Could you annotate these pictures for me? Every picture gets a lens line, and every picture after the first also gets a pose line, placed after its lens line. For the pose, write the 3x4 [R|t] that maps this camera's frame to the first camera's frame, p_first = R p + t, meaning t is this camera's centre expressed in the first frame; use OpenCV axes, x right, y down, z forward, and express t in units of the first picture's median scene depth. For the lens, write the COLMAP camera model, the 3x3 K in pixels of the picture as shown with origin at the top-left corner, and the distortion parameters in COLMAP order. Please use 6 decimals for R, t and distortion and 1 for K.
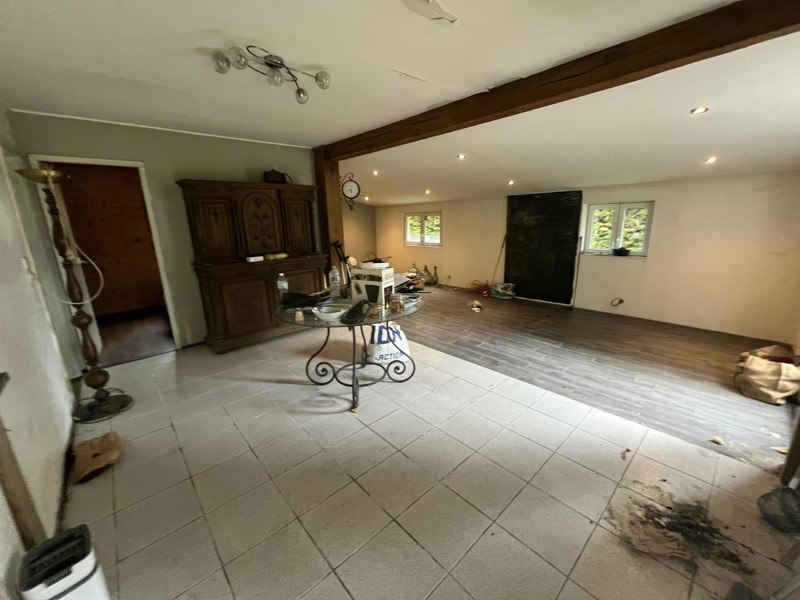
lens RADIAL K [[322.9, 0, 397.1], [0, 322.9, 301.5], [0, 0, 1]] dist [-0.003080, -0.000541]
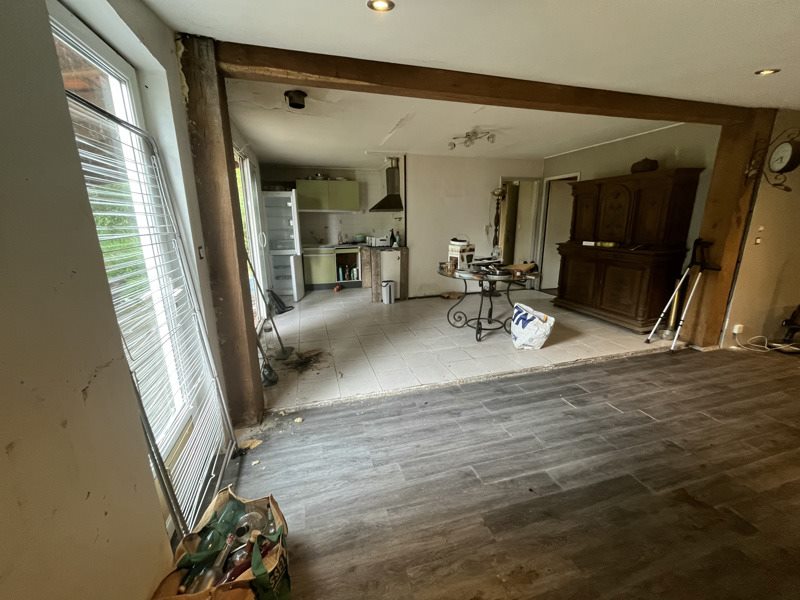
lens RADIAL K [[322.9, 0, 399.9], [0, 322.9, 299.2], [0, 0, 1]] dist [-0.003080, -0.000541]
pose [[-0.435933, 0.251183, -0.864216, 1.135170], [-0.195397, 0.910941, 0.363326, -0.287030], [0.878512, 0.327251, -0.348029, 1.037675]]
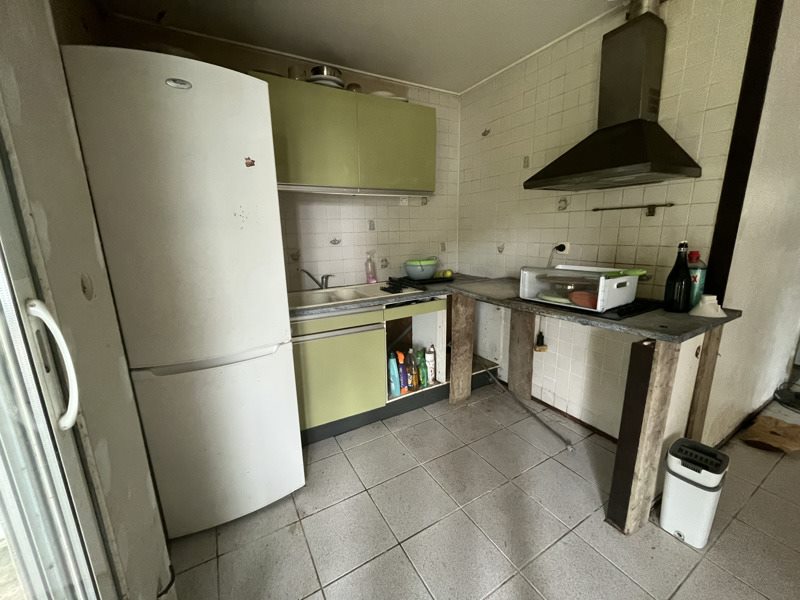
lens RADIAL K [[322.9, 0, 396.4], [0, 322.9, 299.1], [0, 0, 1]] dist [-0.003080, -0.000541]
pose [[-0.207649, 0.239566, -0.948415, 0.075998], [-0.208257, 0.936493, 0.282151, 0.040649], [0.955778, 0.256103, -0.144571, -0.032797]]
